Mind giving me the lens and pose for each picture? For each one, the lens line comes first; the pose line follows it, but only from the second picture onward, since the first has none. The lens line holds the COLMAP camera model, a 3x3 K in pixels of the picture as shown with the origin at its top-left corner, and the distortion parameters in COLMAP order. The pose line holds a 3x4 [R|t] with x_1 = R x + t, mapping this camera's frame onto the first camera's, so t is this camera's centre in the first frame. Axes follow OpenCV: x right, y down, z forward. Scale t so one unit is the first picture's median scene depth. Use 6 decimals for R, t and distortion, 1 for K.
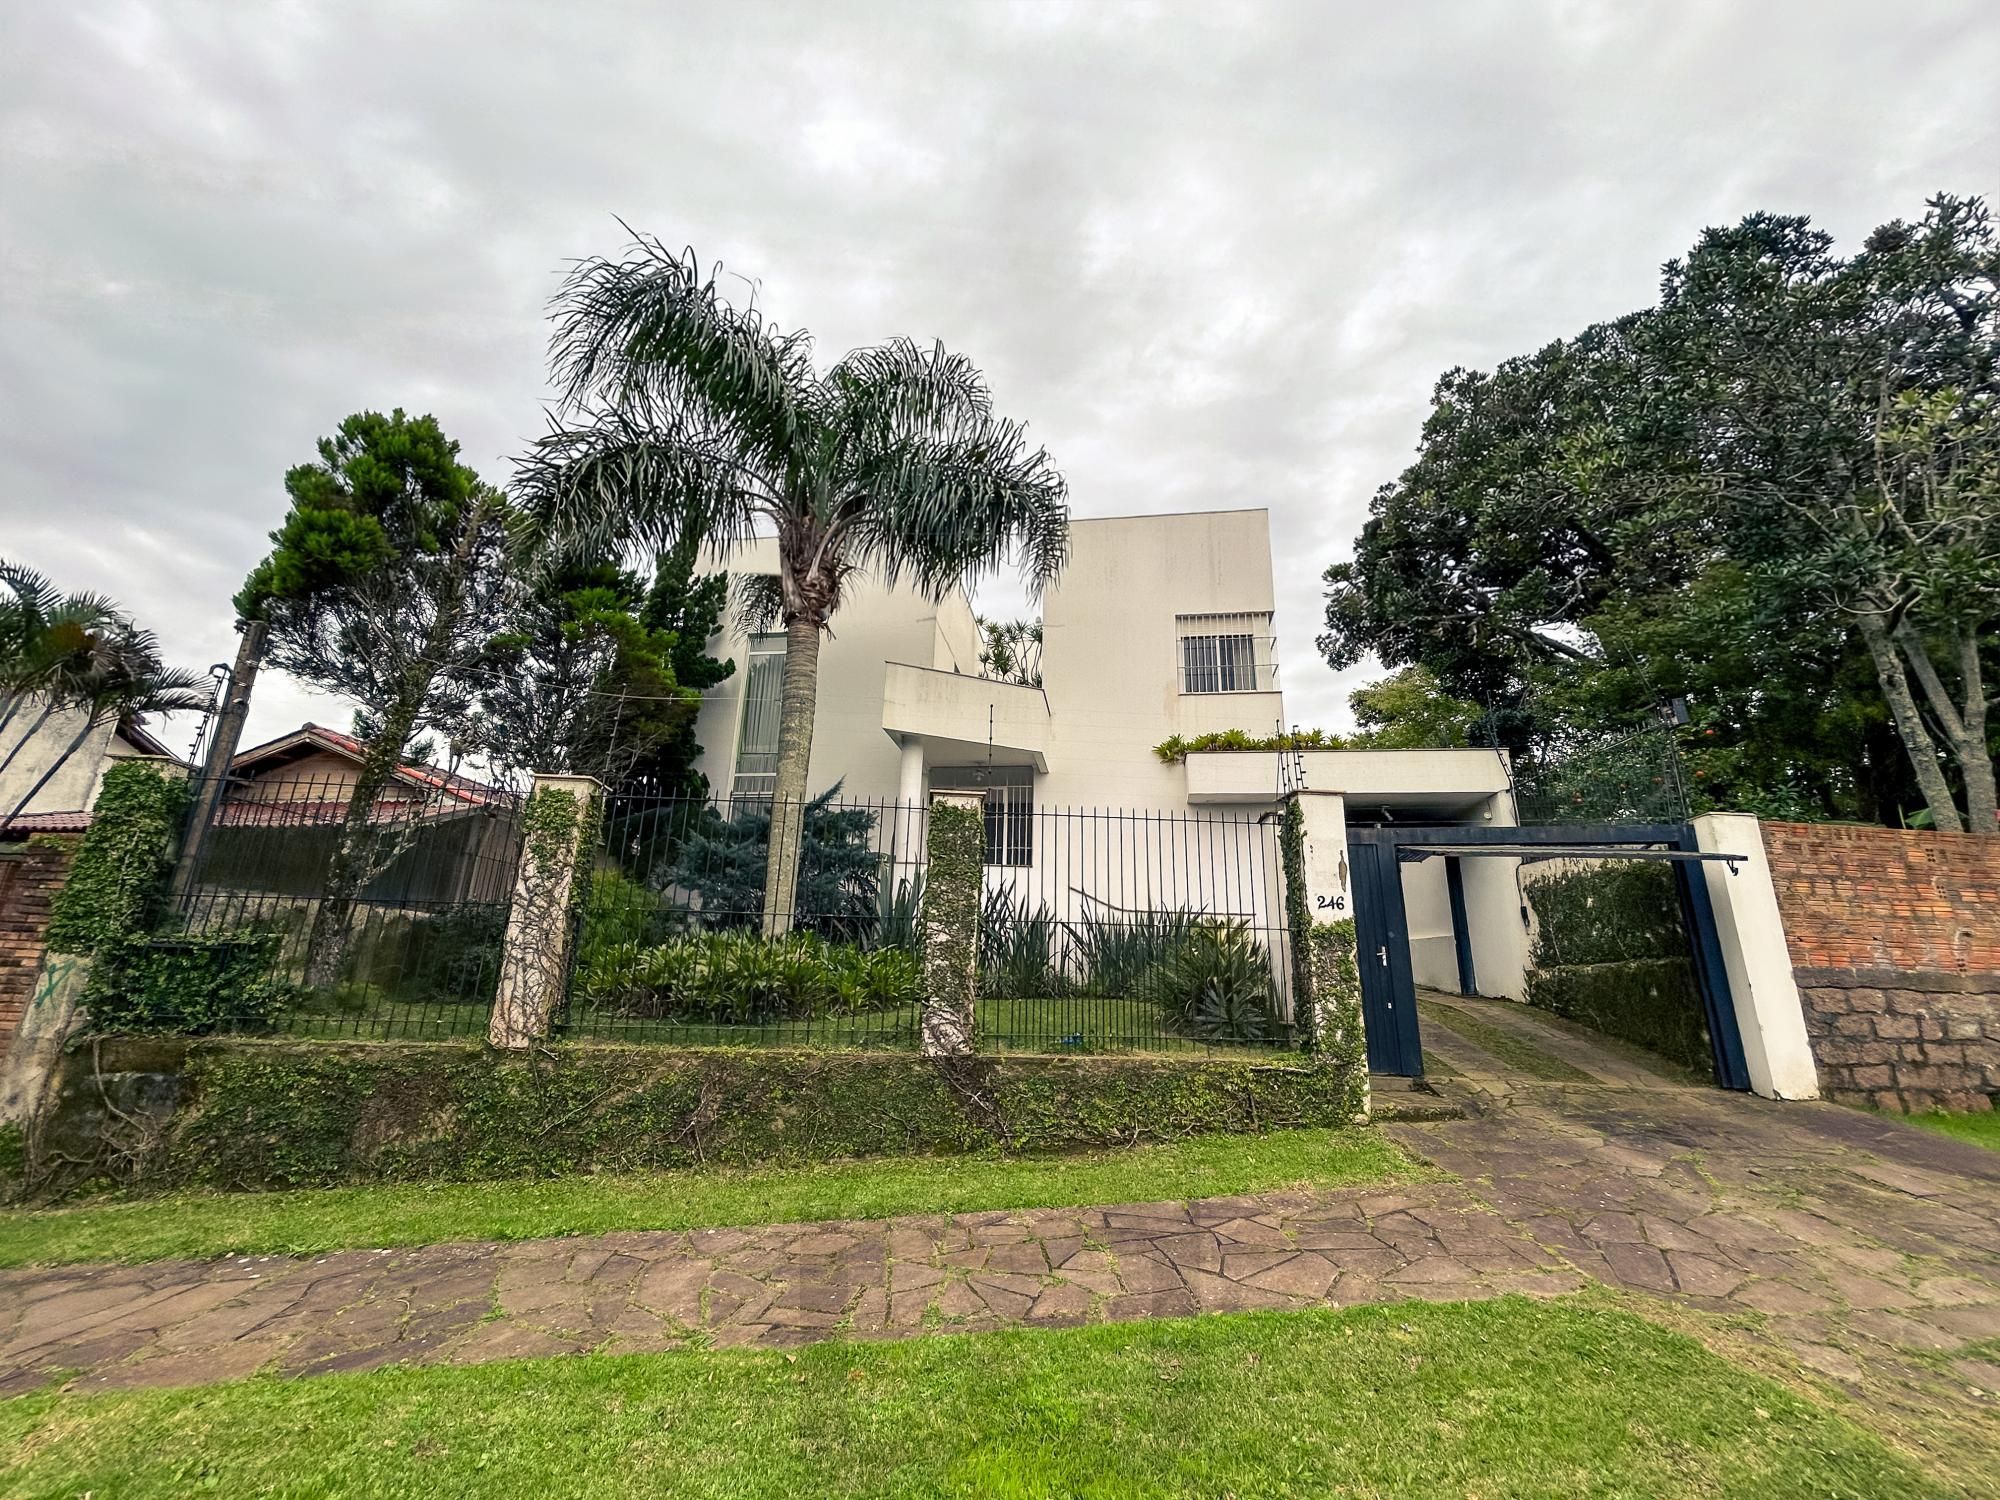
lens RADIAL K [[812.5, 0, 1024.8], [0, 812.5, 759.7], [0, 0, 1]] dist [-0.000443, 0.000084]
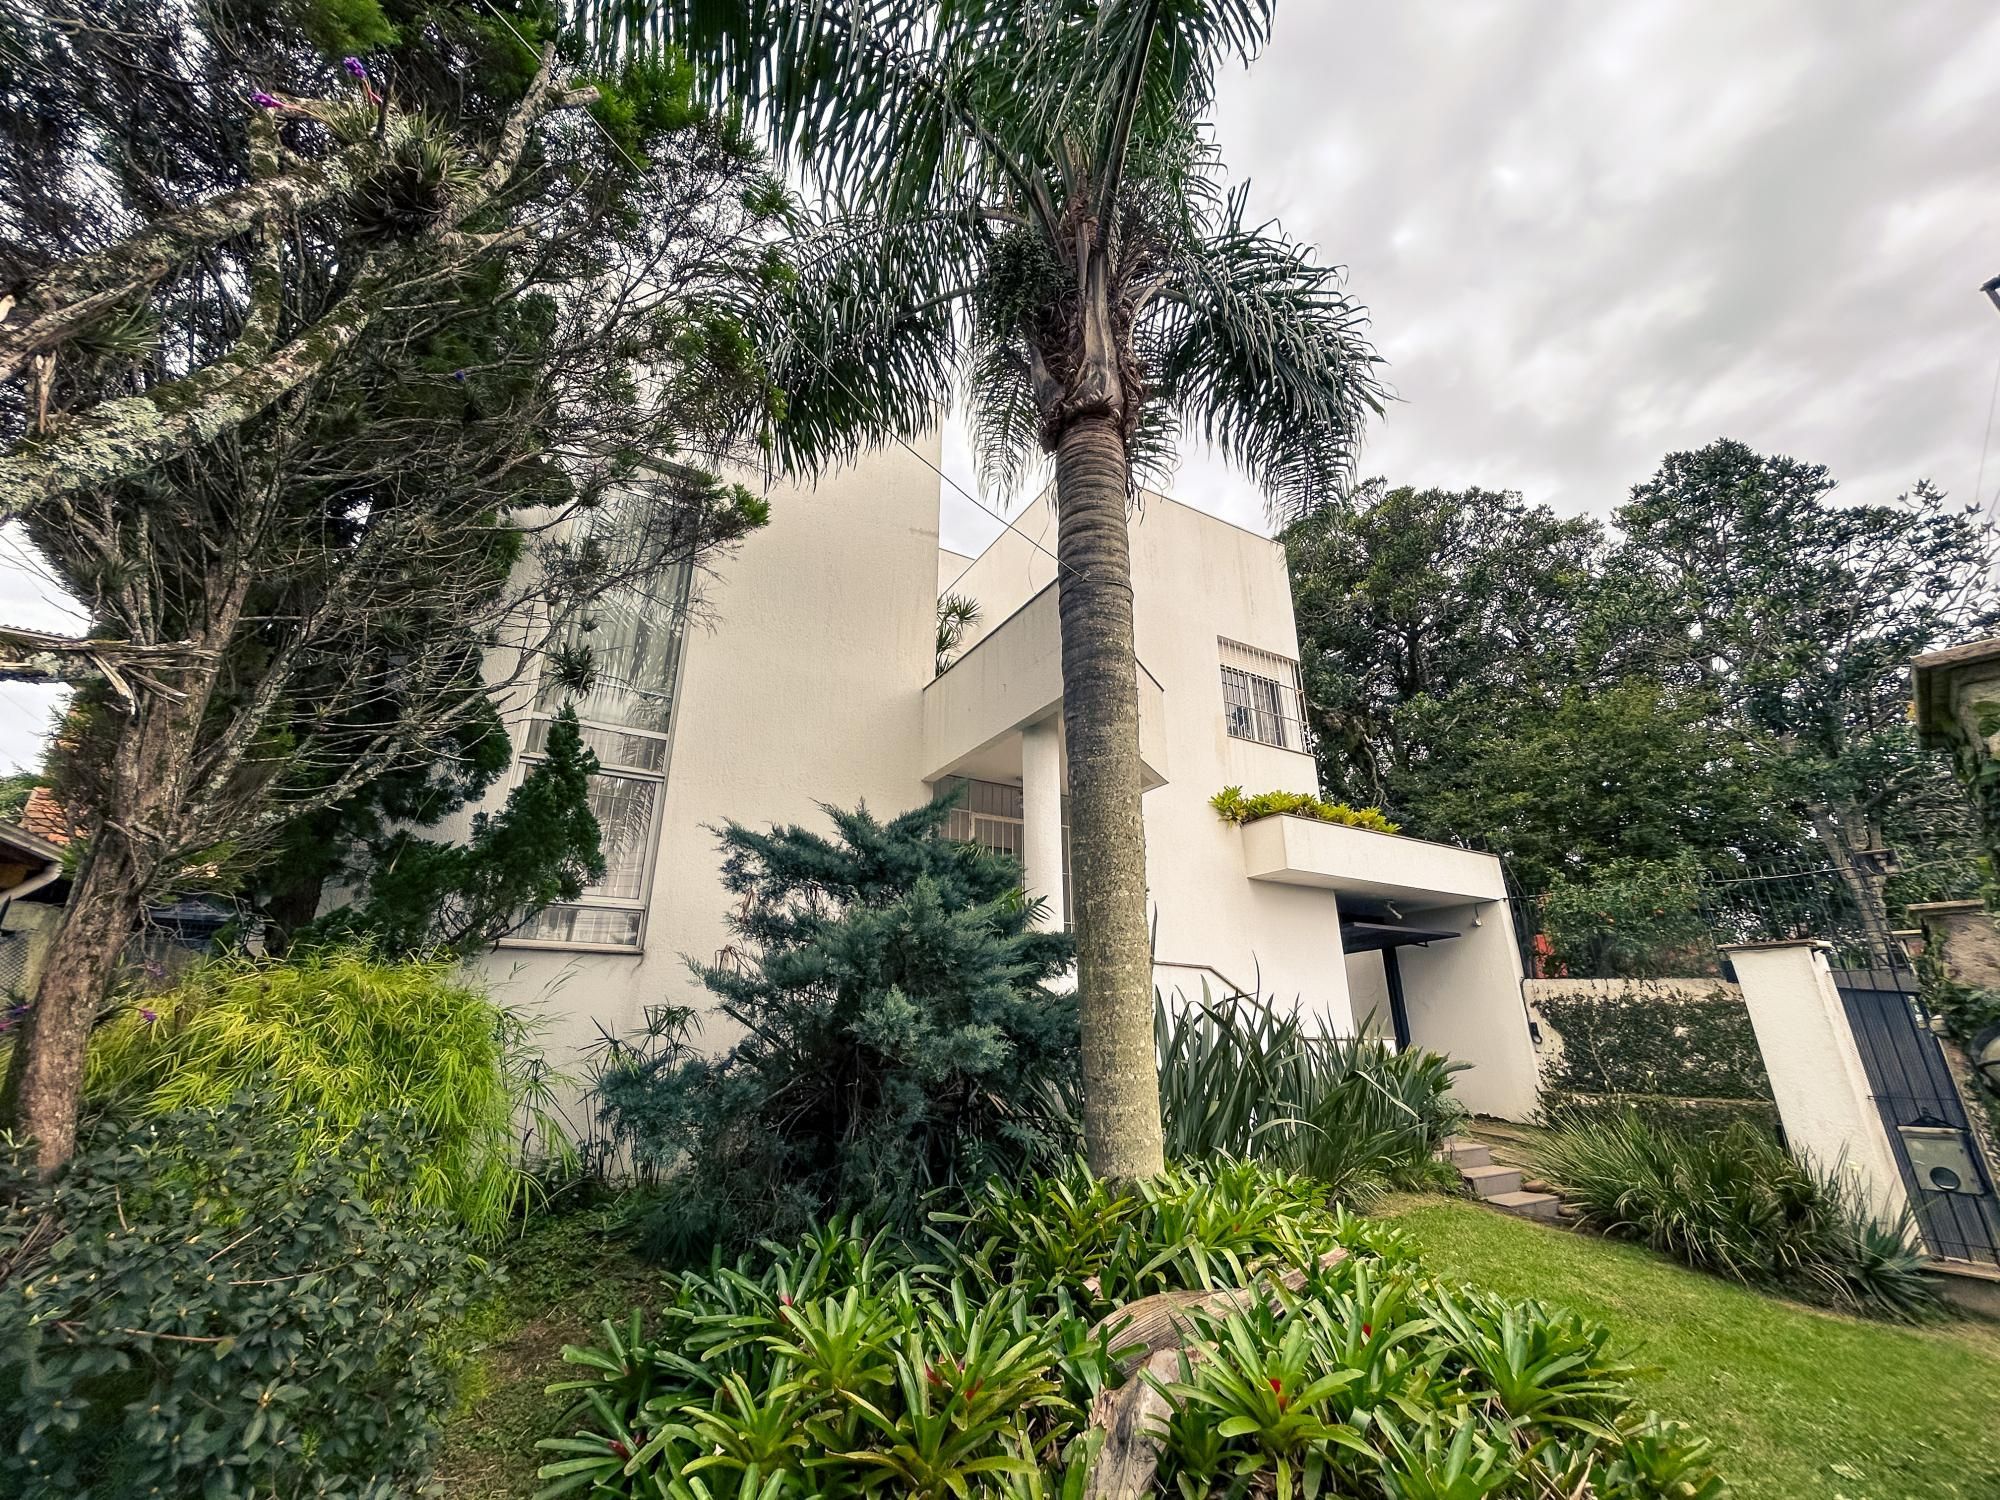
lens RADIAL K [[805.8, 0, 1001.8], [0, 805.8, 745.4], [0, 0, 1]] dist [-0.001596, 0.000785]
pose [[0.811984, 0.183848, 0.553969, -0.465912], [-0.149779, 0.982948, -0.106675, 0.050397], [-0.564134, 0.003645, 0.825675, 0.531329]]
